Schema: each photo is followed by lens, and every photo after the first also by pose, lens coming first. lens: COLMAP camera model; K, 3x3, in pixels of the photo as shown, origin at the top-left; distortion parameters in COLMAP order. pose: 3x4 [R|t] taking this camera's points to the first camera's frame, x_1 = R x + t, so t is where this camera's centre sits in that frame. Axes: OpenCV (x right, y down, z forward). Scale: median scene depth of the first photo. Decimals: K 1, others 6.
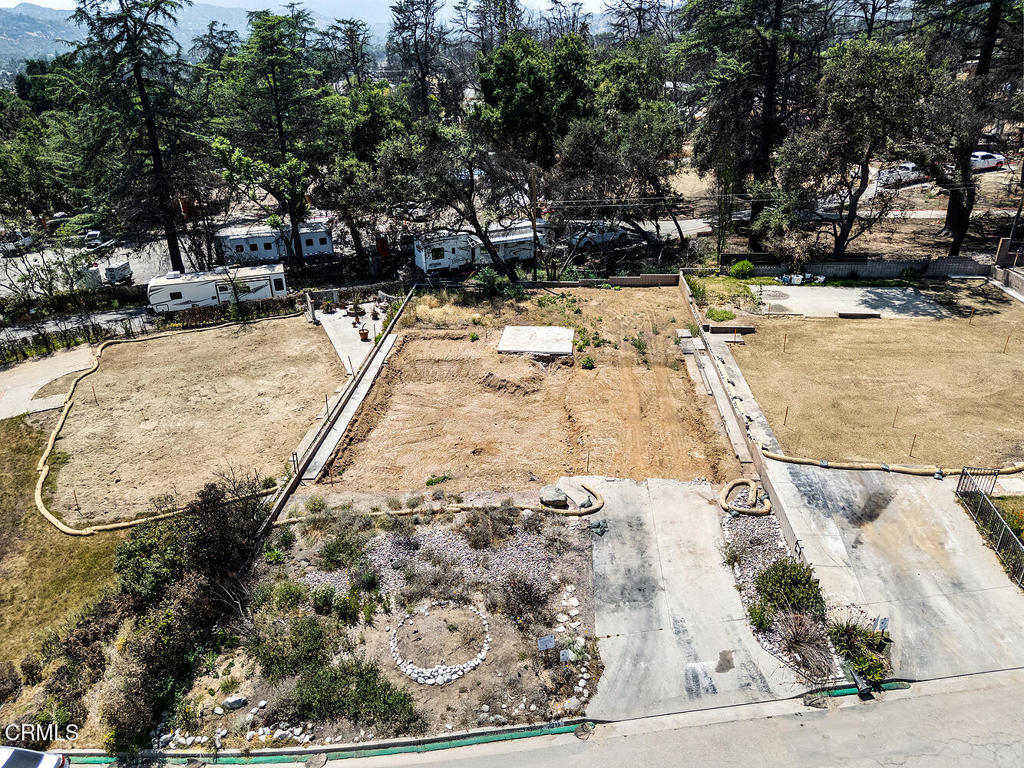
lens RADIAL K [[763.9, 0, 512.0], [0, 763.9, 384.0], [0, 0, 1]] dist [0.077456, -0.074175]
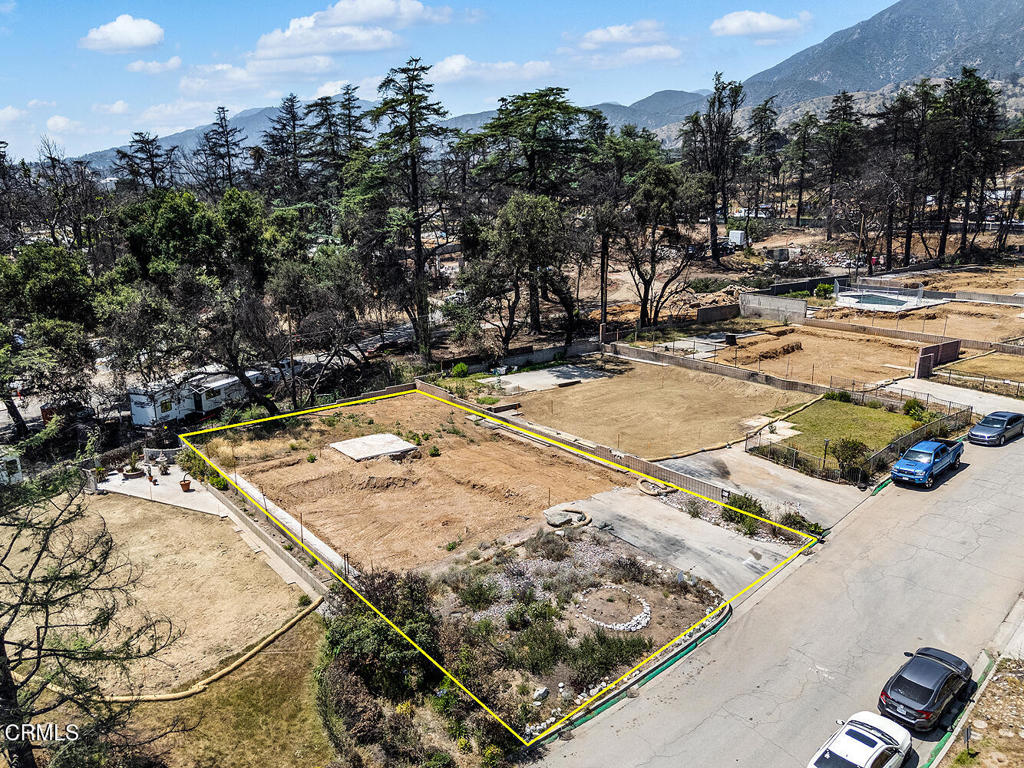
lens RADIAL K [[816.3, 0, 484.1], [0, 816.3, 414.0], [0, 0, 1]] dist [0.087206, -0.095734]
pose [[0.770657, -0.171739, 0.613672, -0.989278], [0.270959, 0.959922, -0.071635, 0.045011], [-0.576775, 0.221486, 0.786305, -0.063921]]
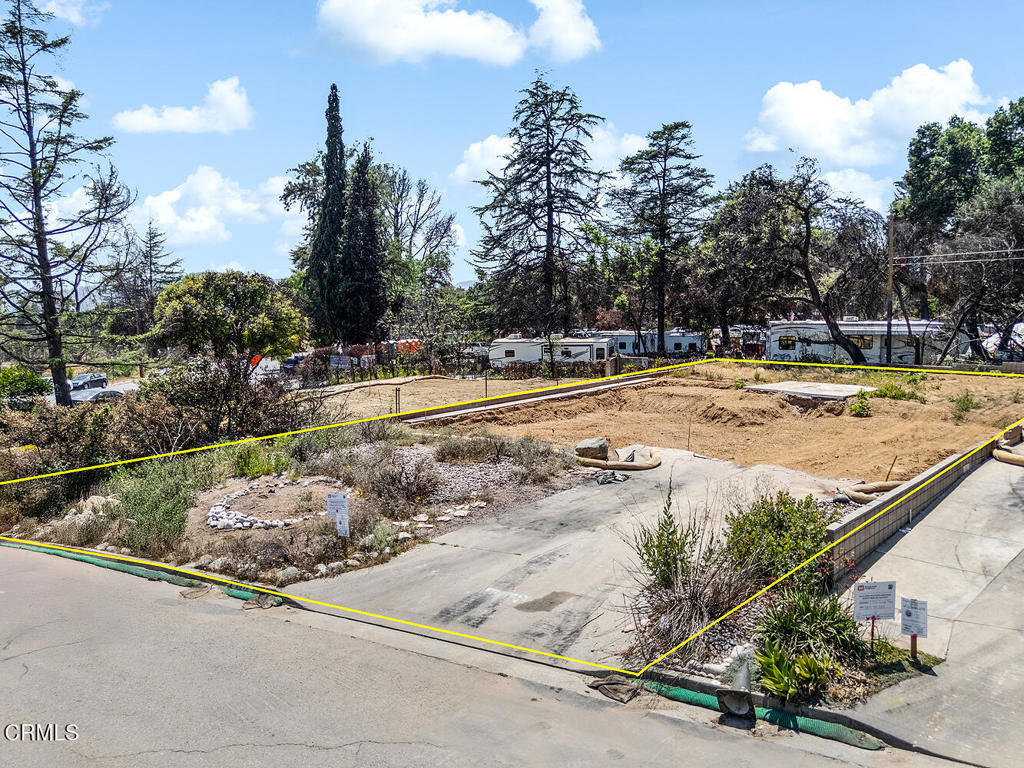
lens RADIAL K [[769.3, 0, 513.5], [0, 769.3, 380.1], [0, 0, 1]] dist [0.078419, -0.077272]
pose [[0.773497, 0.079914, -0.628742, 0.487852], [-0.266303, 0.941182, -0.207989, 0.288758], [0.575140, 0.328315, 0.749282, 0.487430]]
